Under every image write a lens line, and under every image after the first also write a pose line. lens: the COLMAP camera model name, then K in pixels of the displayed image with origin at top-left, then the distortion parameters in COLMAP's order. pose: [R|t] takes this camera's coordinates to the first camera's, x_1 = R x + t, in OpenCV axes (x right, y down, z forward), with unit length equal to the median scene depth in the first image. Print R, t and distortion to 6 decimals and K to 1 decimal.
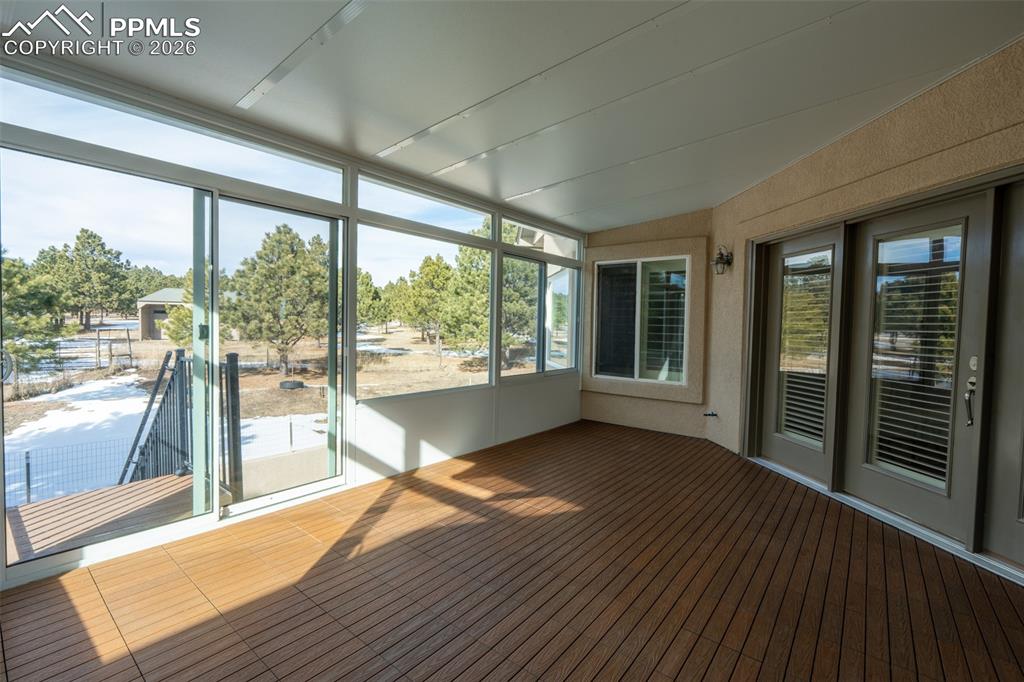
lens RADIAL K [[461.5, 0, 506.3], [0, 461.5, 338.2], [0, 0, 1]] dist [-0.017335, 0.000510]
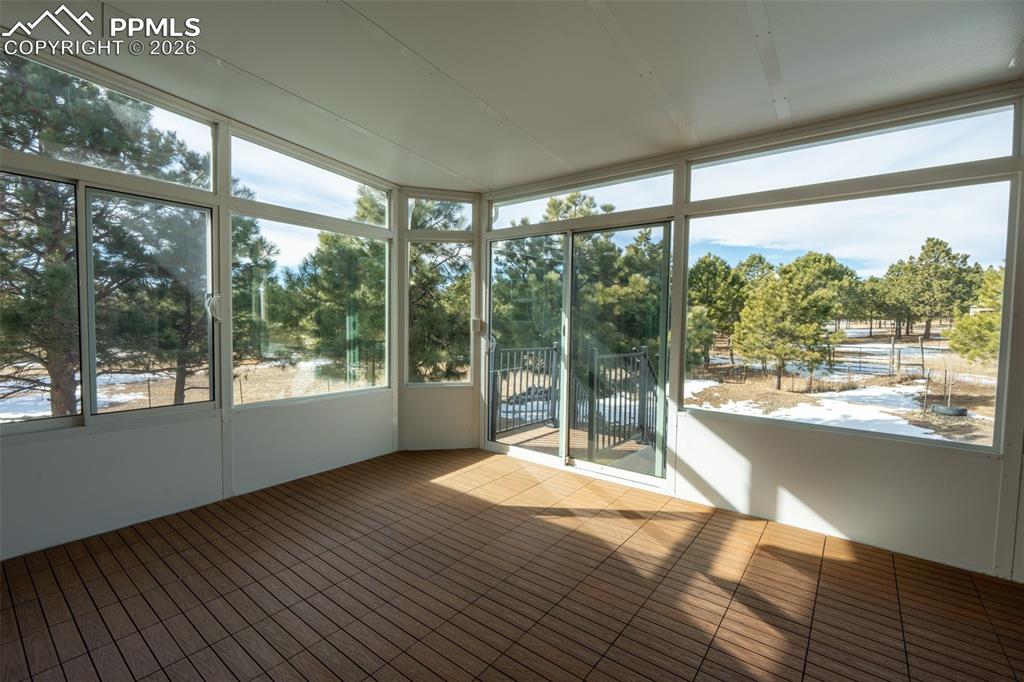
lens RADIAL K [[461.5, 0, 506.3], [0, 461.5, 338.2], [0, 0, 1]] dist [-0.017335, 0.000510]
pose [[-0.004460, 0.021393, -0.999761, 0.627012], [-0.043200, 0.998834, 0.021566, -0.011361], [0.999056, 0.043286, -0.003531, 0.651325]]
